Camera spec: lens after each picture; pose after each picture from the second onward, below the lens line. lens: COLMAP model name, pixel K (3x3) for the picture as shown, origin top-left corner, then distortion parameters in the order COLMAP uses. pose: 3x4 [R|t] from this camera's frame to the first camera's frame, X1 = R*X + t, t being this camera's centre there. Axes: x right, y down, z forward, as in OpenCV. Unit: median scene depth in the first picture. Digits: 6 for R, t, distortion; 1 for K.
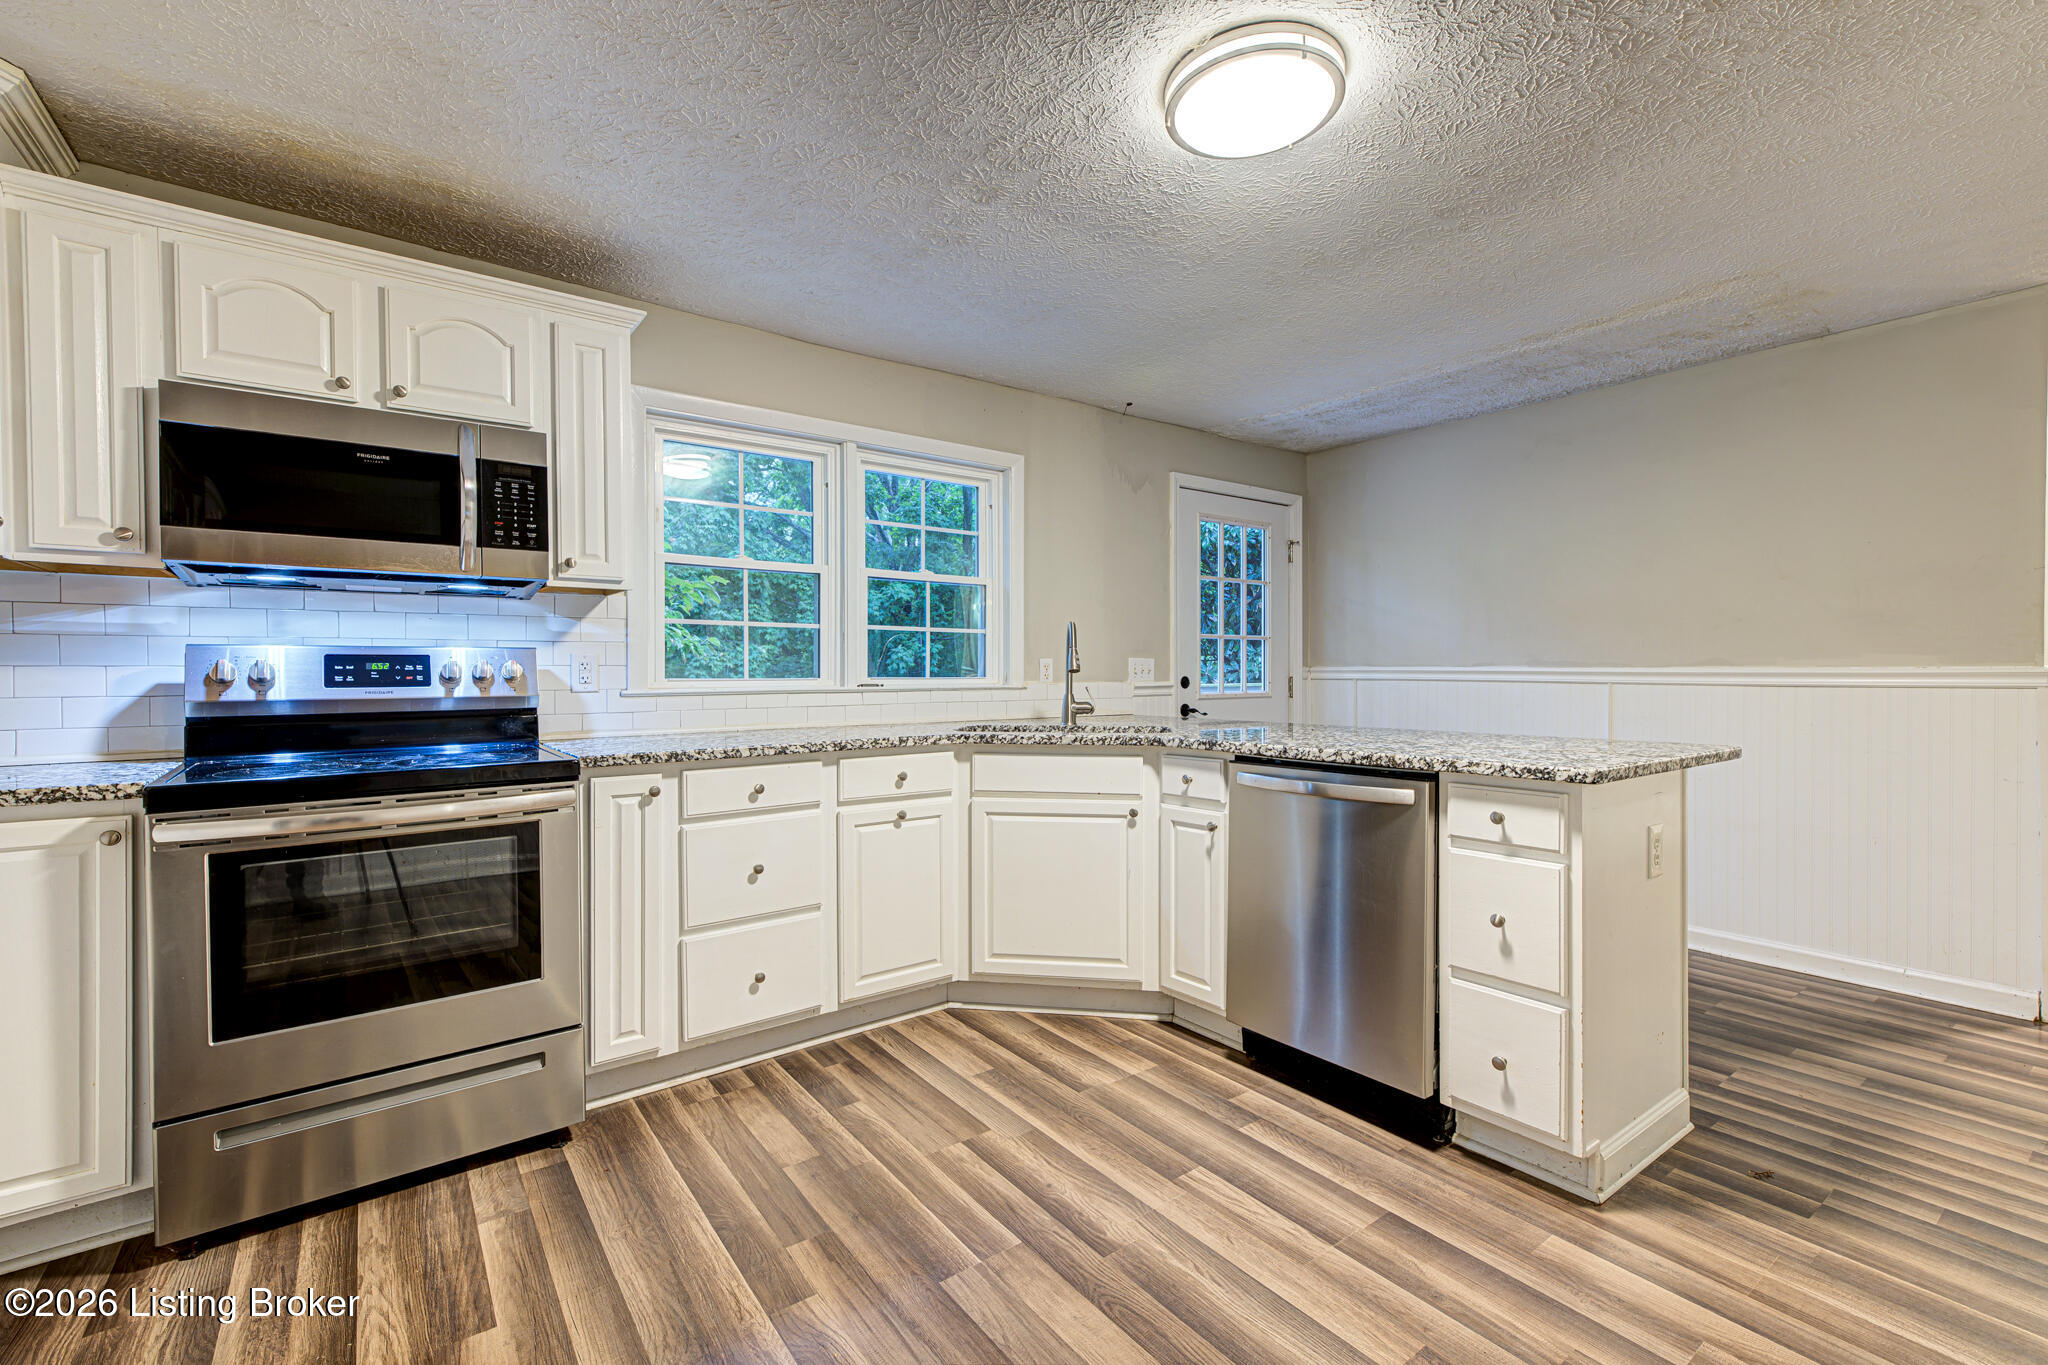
lens RADIAL K [[878.7, 0, 1025.4], [0, 878.7, 669.2], [0, 0, 1]] dist [0.000996, 0.000239]
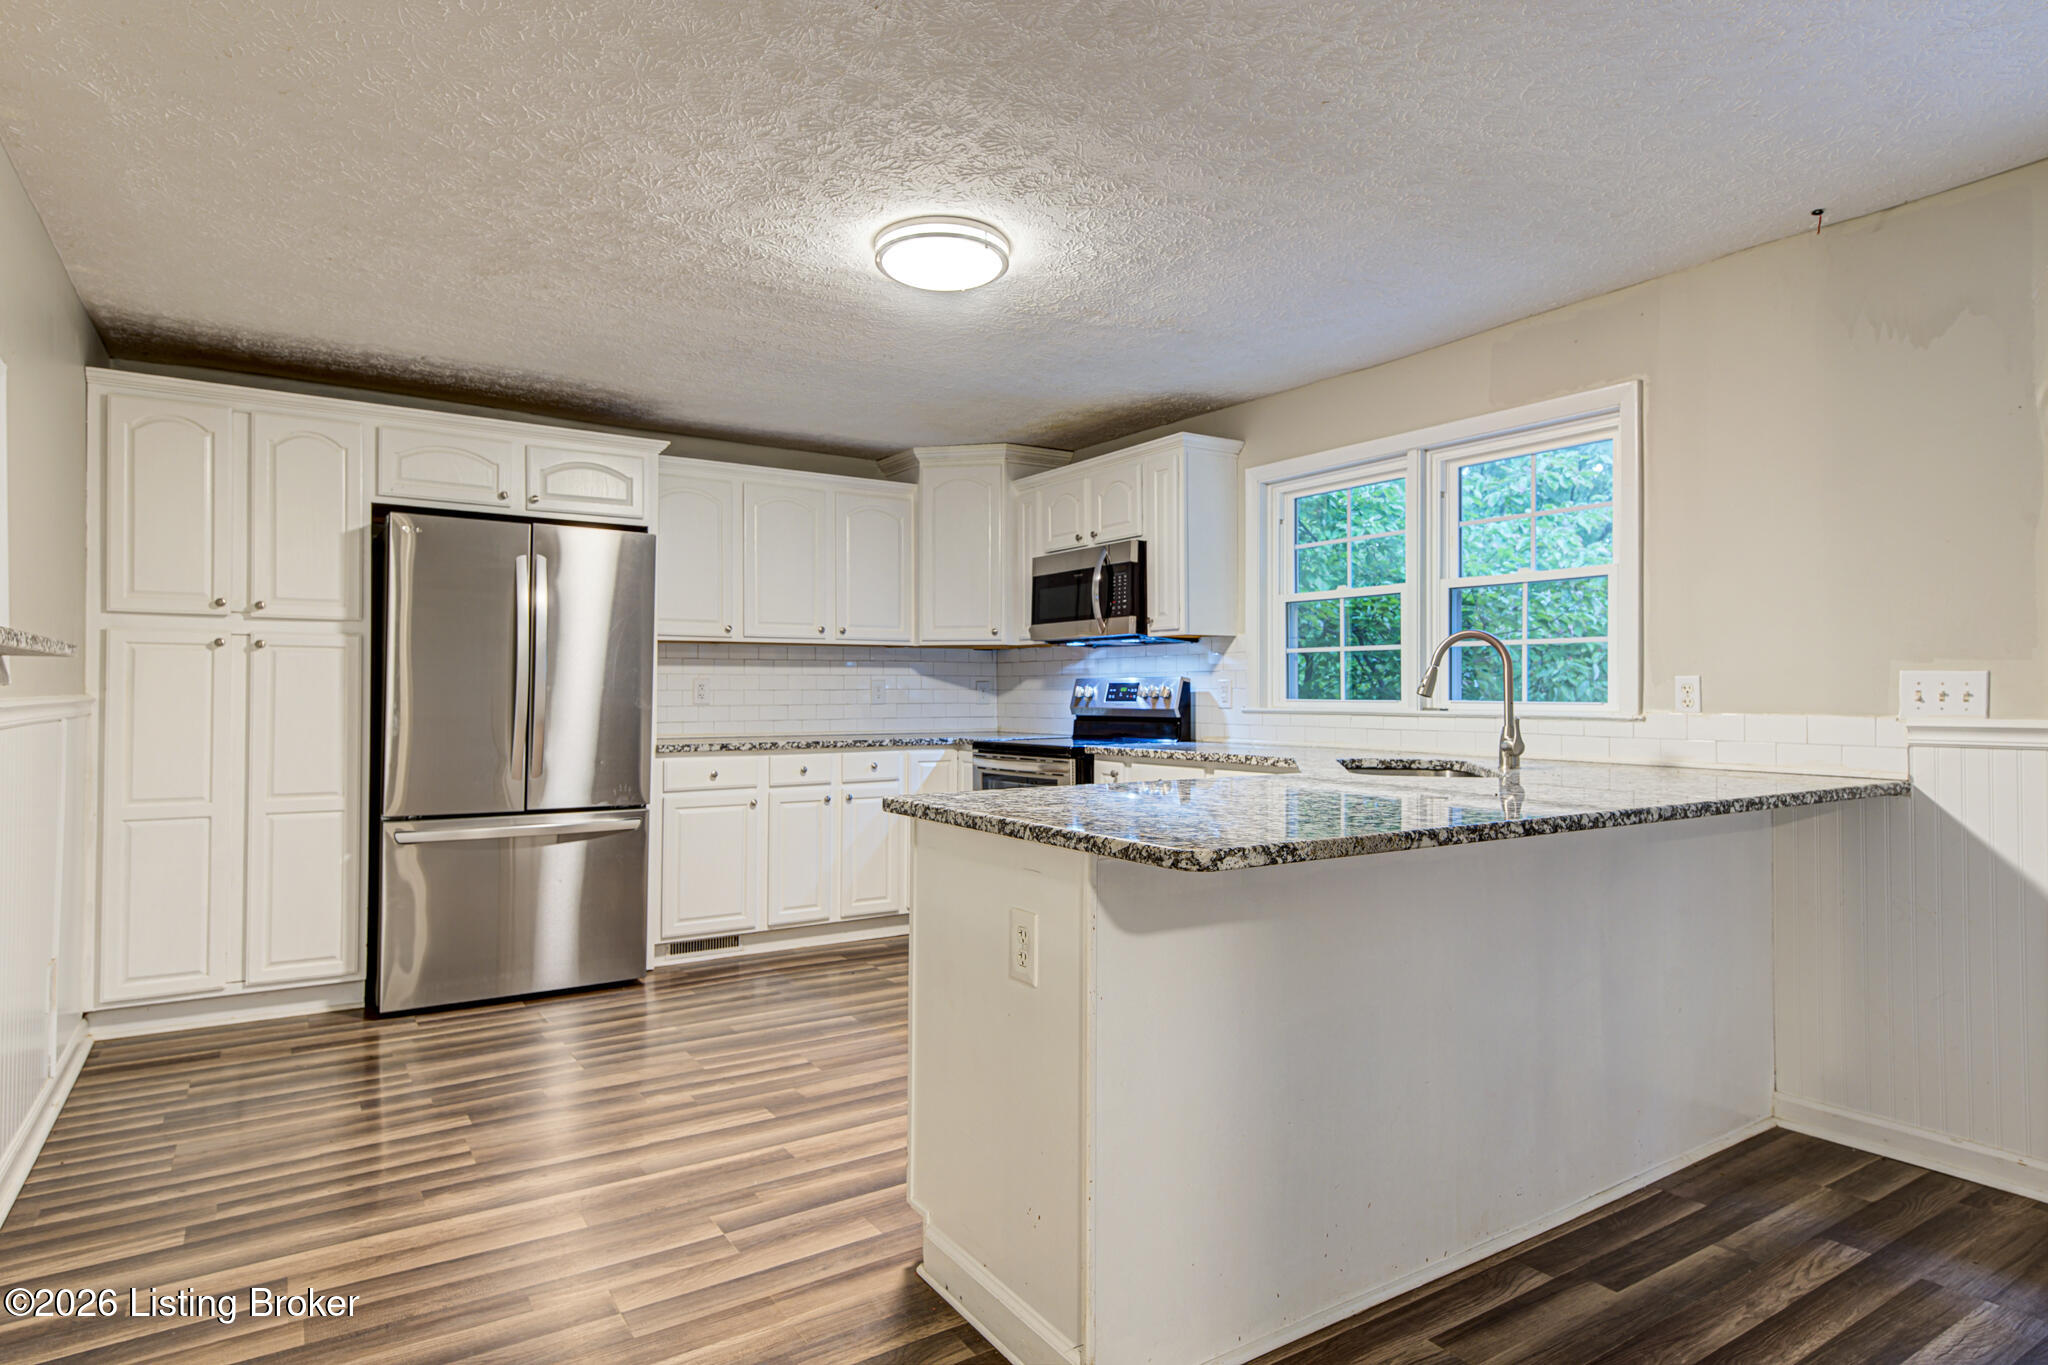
lens RADIAL K [[1128.8, 0, 1020.5], [0, 1128.8, 688.9], [0, 0, 1]] dist [0.002683, 0.000271]
pose [[-0.051389, -0.000754, -0.998678, 1.187462], [0.001747, 0.999998, -0.000845, -0.002770], [0.998677, -0.001788, -0.051388, 0.757417]]
